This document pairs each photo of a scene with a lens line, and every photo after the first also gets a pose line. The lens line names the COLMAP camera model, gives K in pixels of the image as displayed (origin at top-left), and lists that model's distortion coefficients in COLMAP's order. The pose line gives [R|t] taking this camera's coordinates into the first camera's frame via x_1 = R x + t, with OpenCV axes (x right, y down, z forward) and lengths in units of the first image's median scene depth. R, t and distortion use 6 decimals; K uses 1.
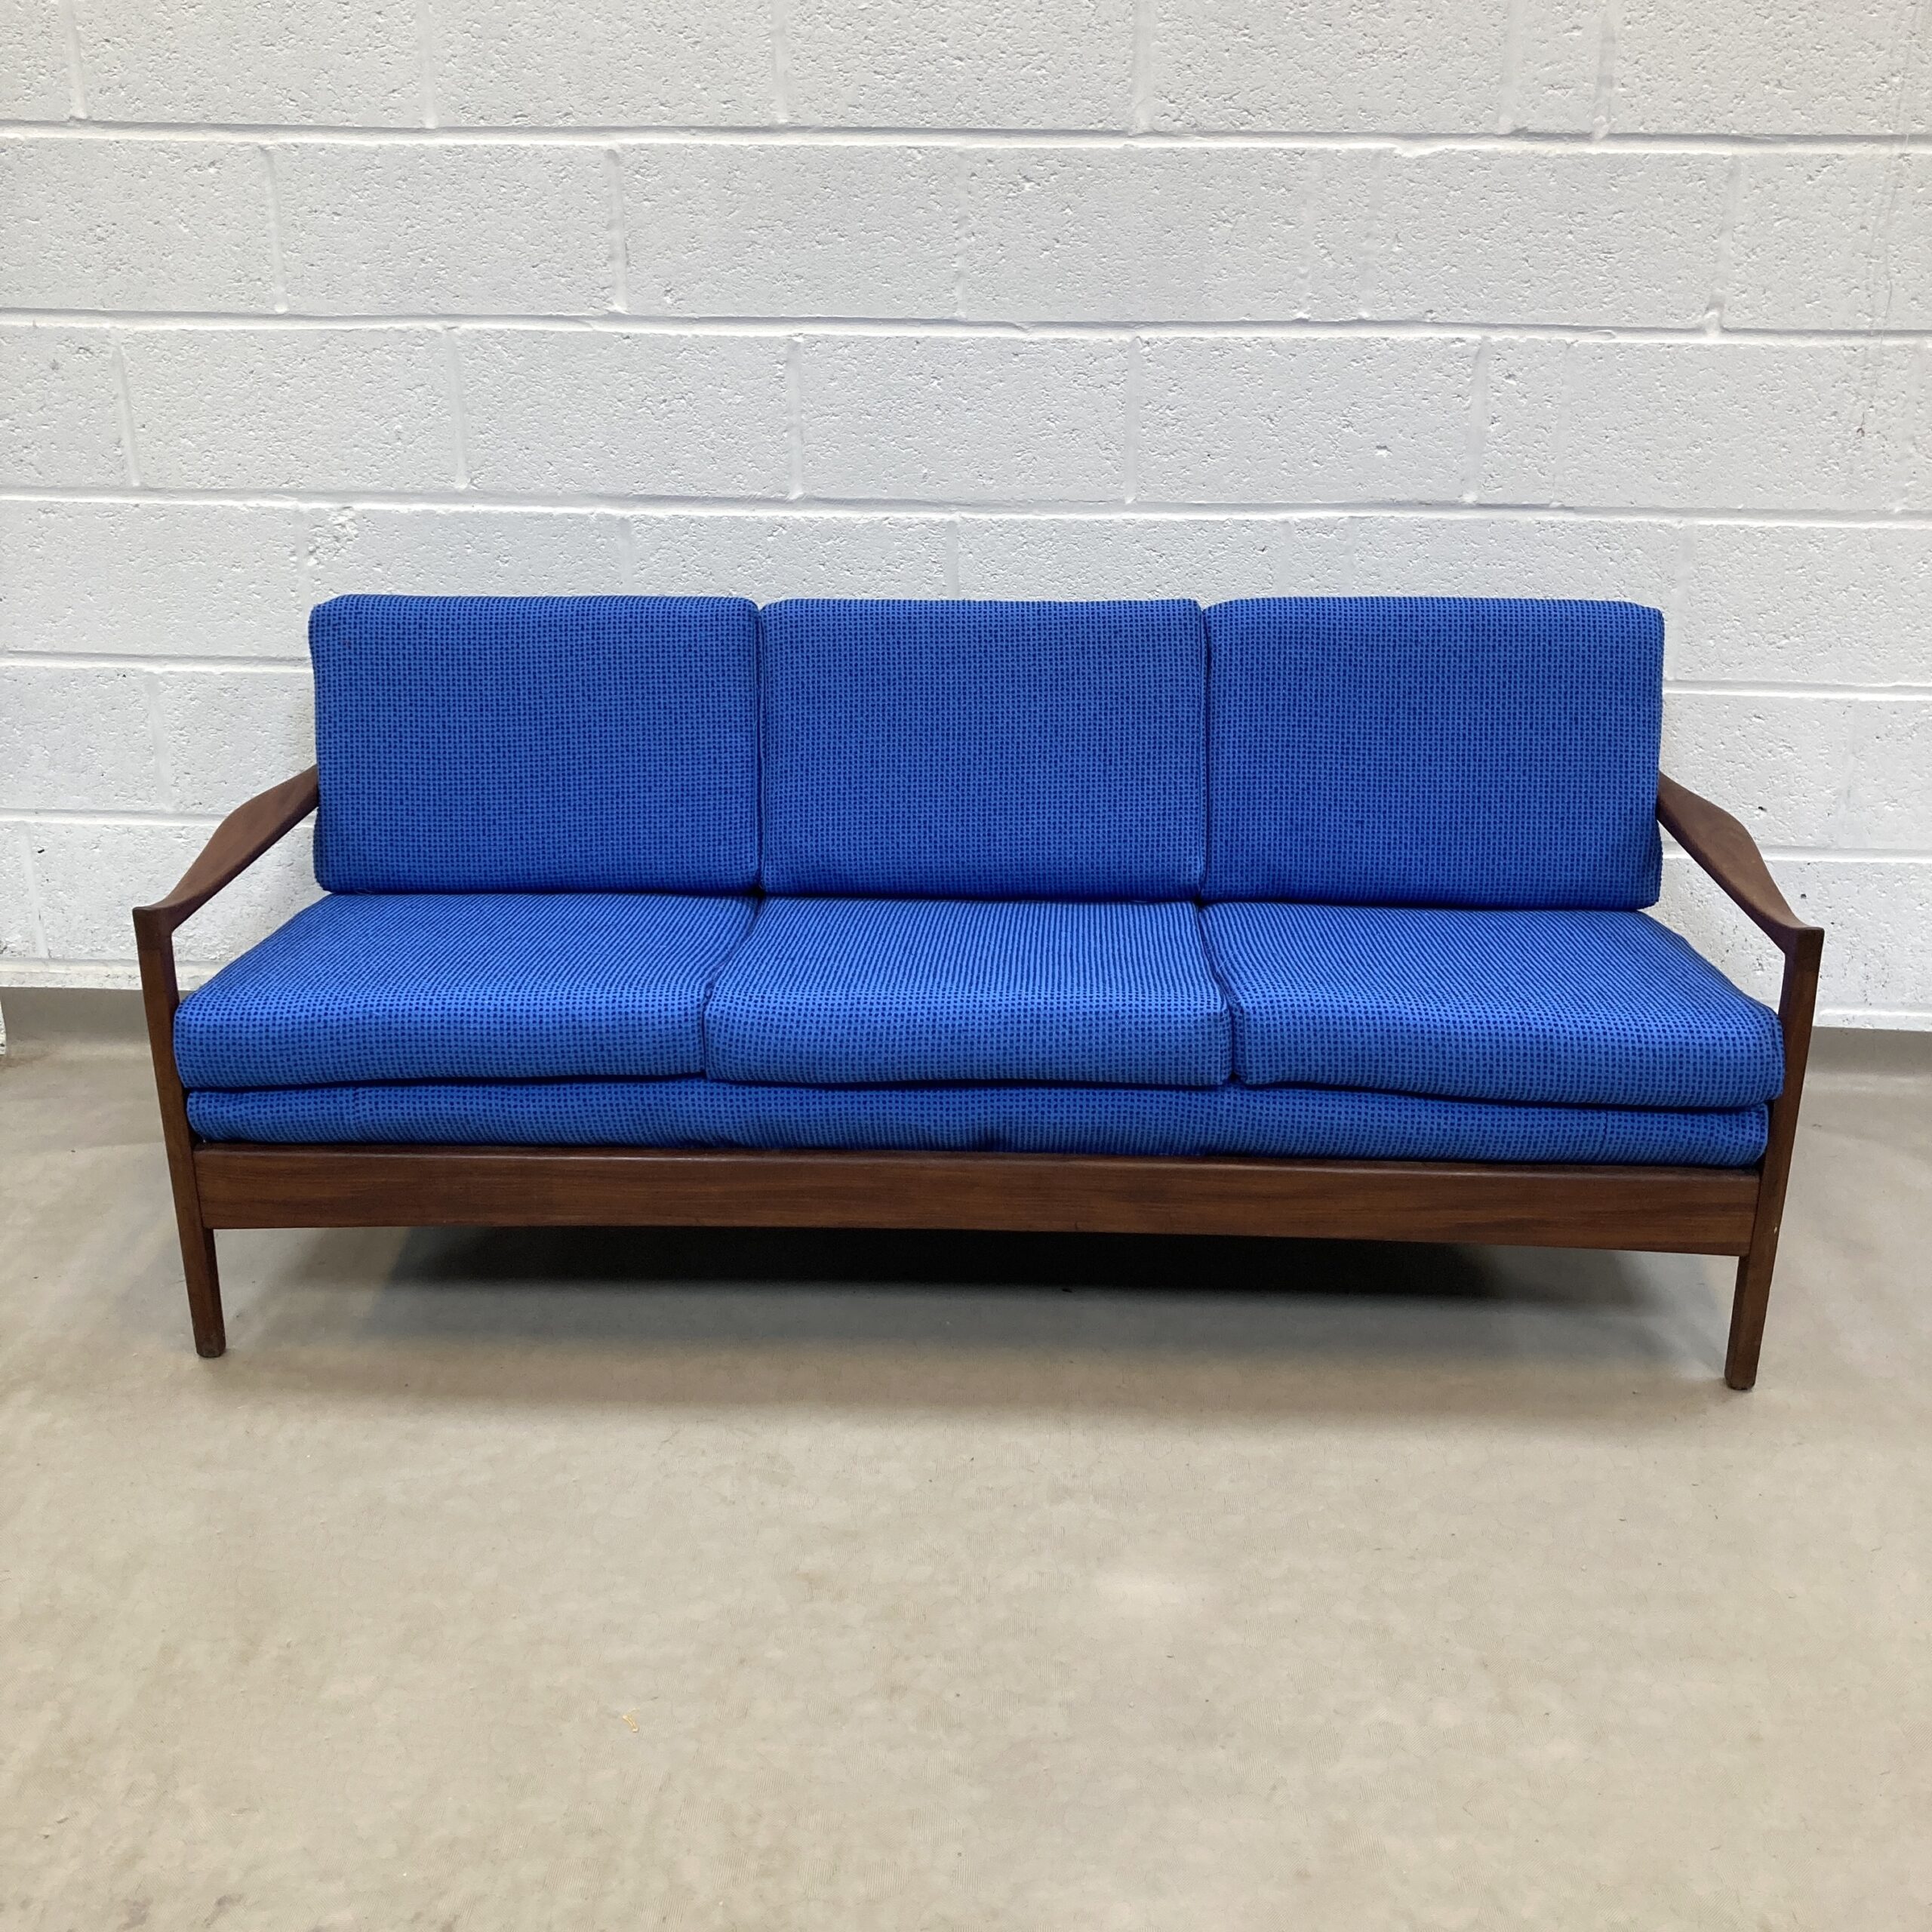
lens RADIAL K [[2060.2, 0, 964.8], [0, 2060.2, 948.7], [0, 0, 1]] dist [0.069827, -0.139853]
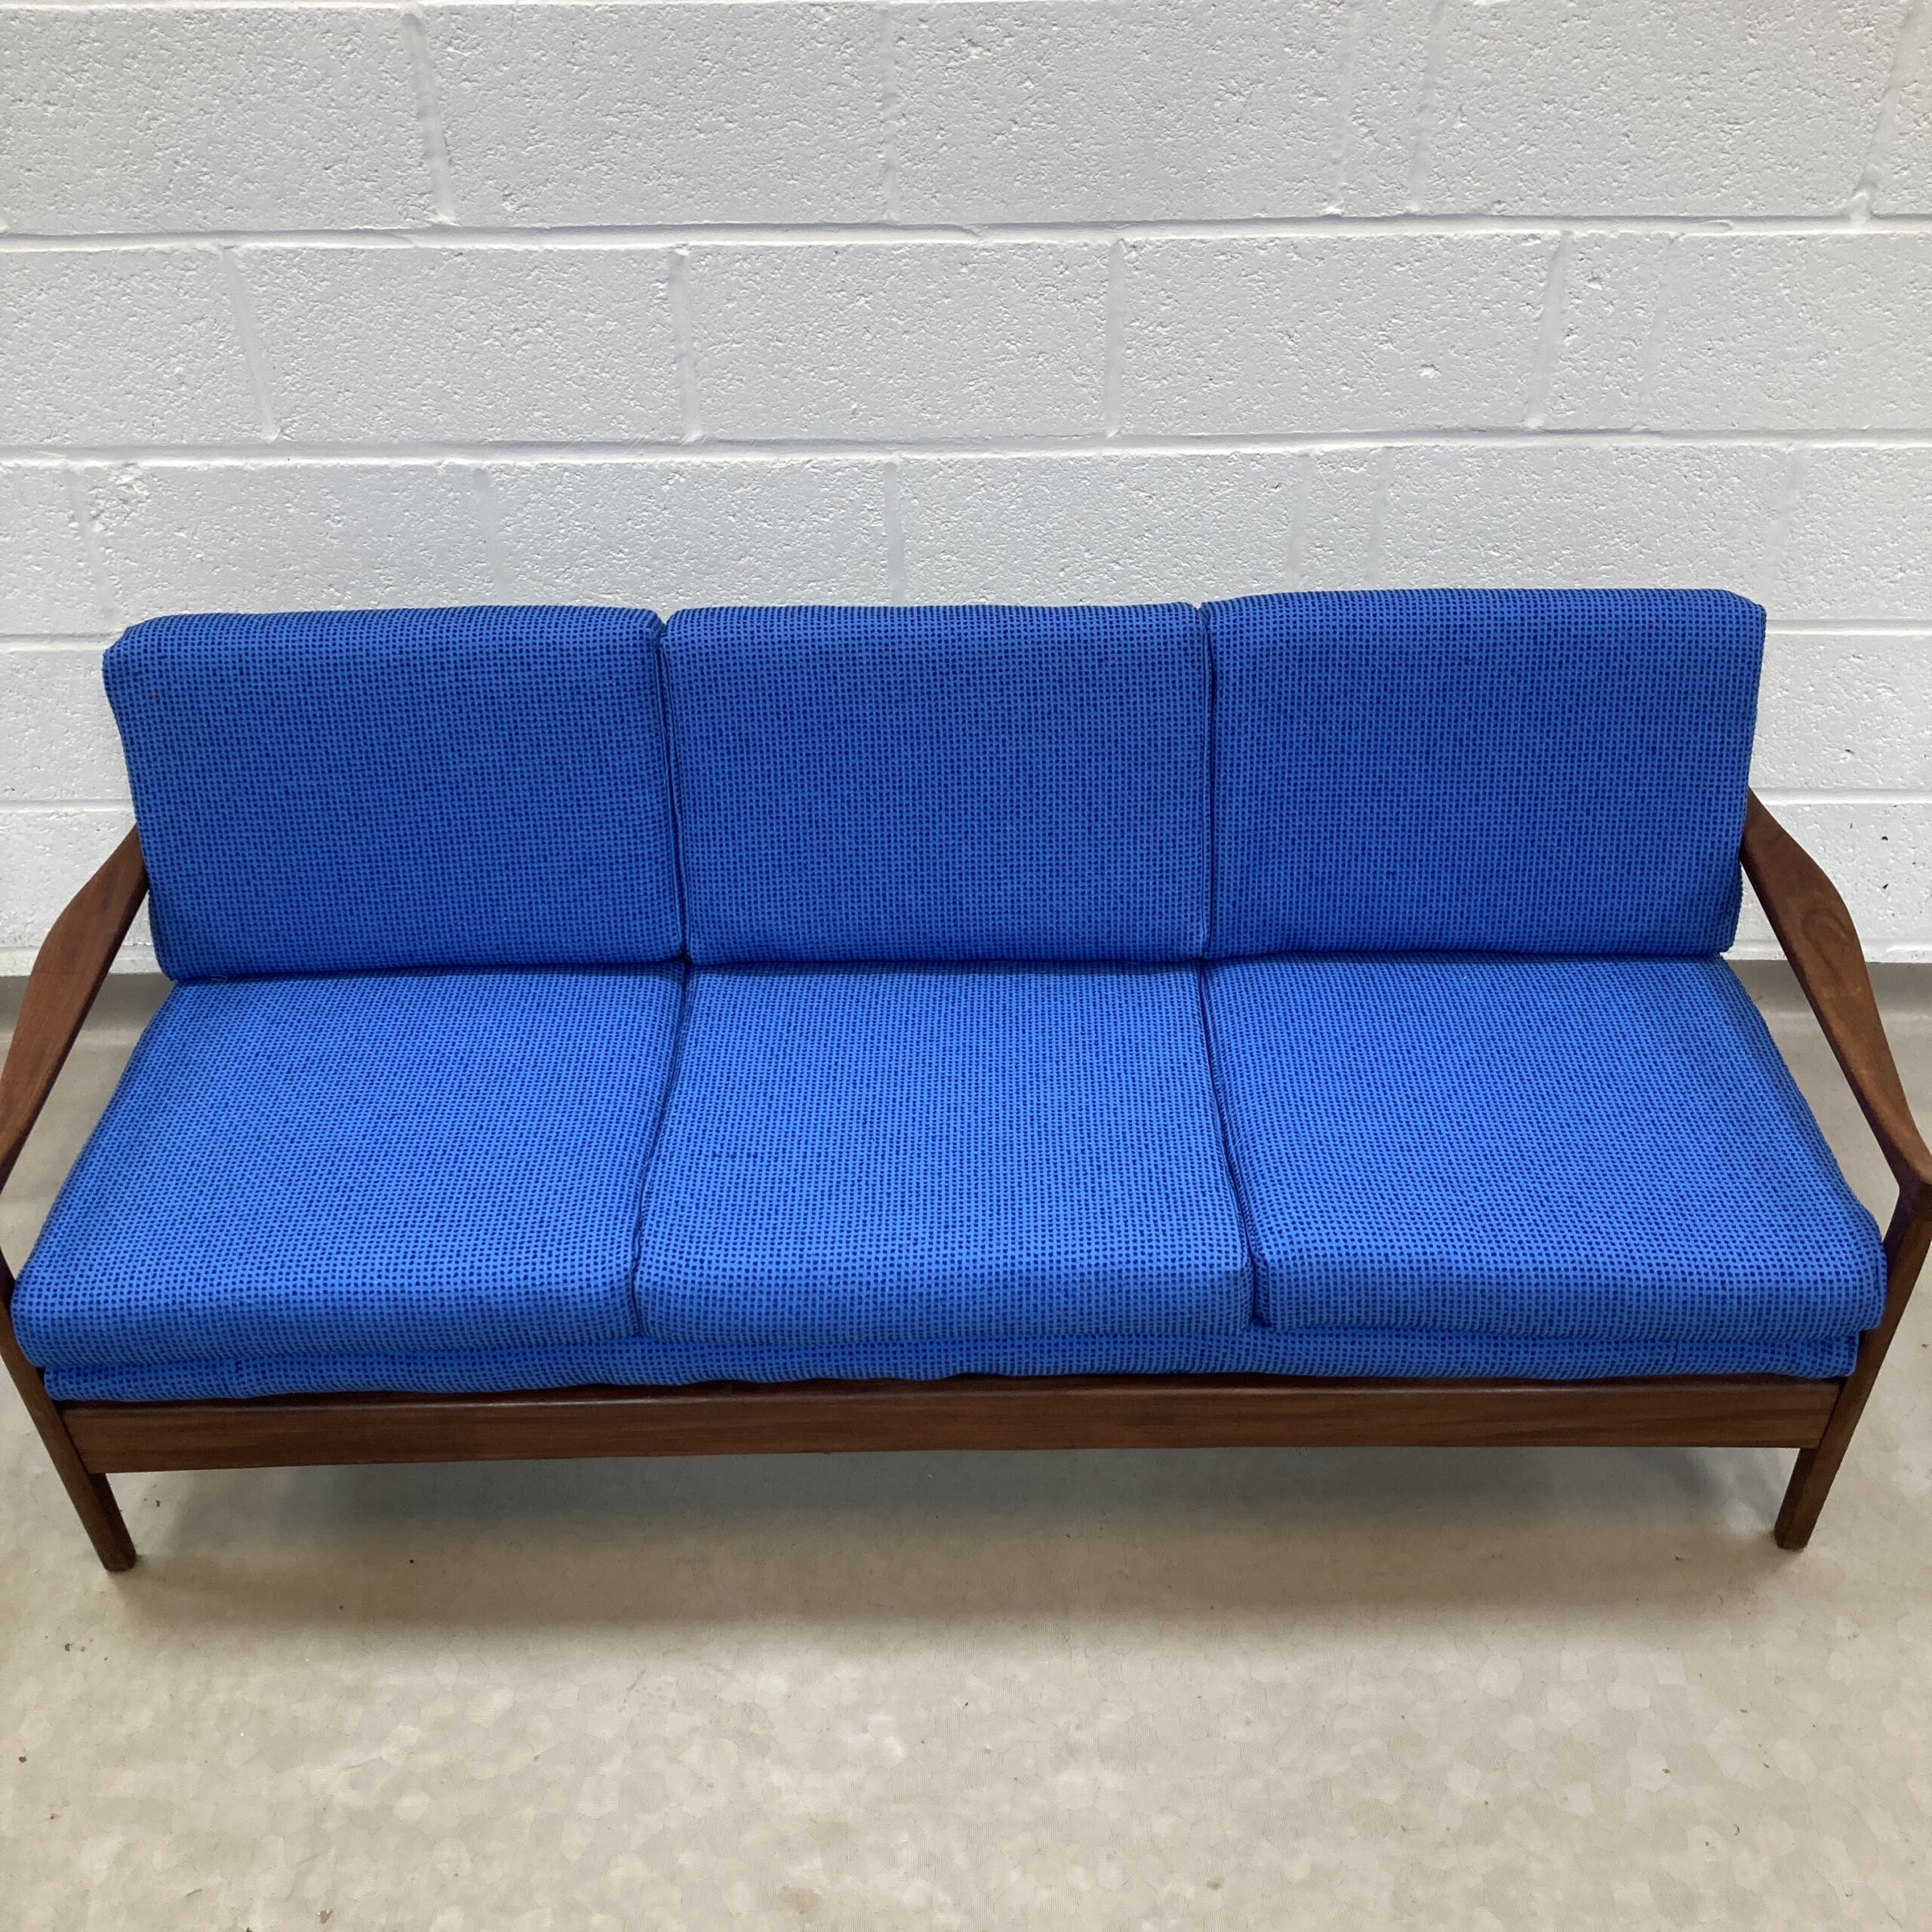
lens RADIAL K [[2085.4, 0, 966.8], [0, 2085.4, 941.4], [0, 0, 1]] dist [-0.016286, 0.076589]
pose [[0.998932, -0.041322, 0.020673, -0.001176], [0.032739, 0.948729, 0.314392, -0.295972], [-0.032605, -0.313379, 0.949068, 0.182044]]
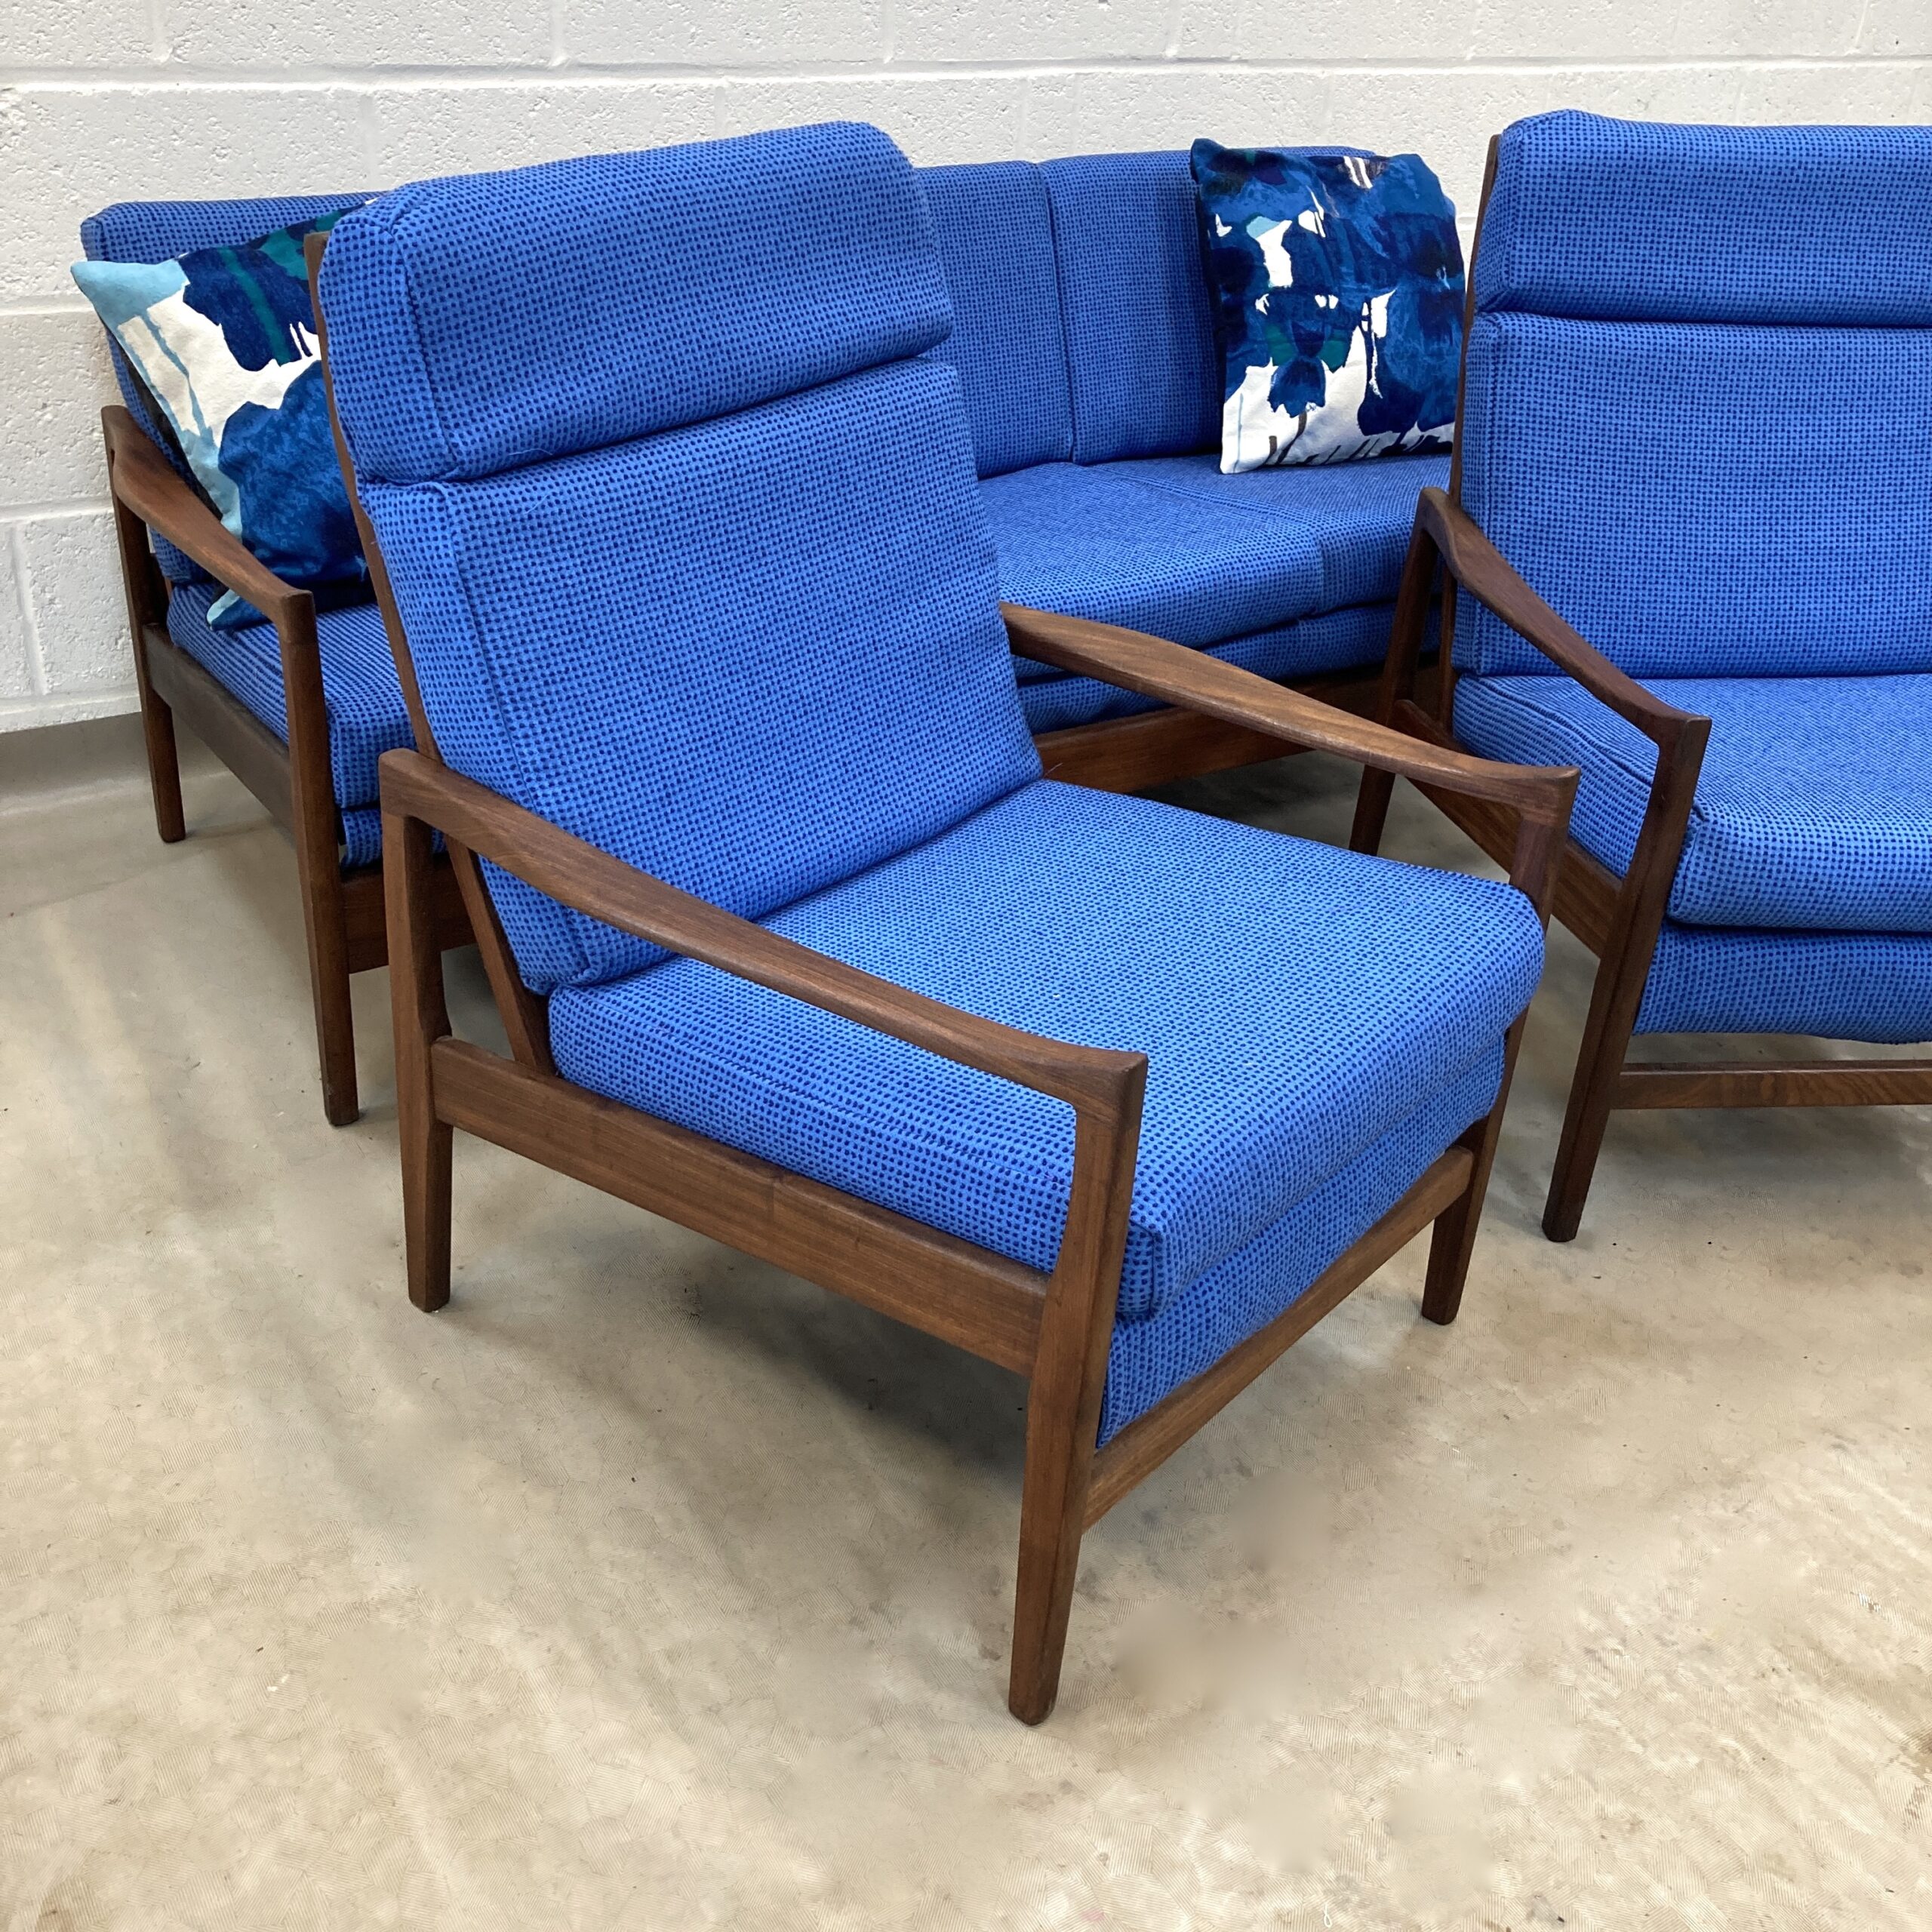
lens RADIAL K [[2133.8, 0, 965.6], [0, 2133.8, 966.1], [0, 0, 1]] dist [-0.026618, 0.081115]
pose [[0.827826, -0.236279, 0.508799, -0.511372], [0.145974, 0.966458, 0.211306, -0.014106], [-0.541660, -0.100653, 0.834550, 0.116464]]
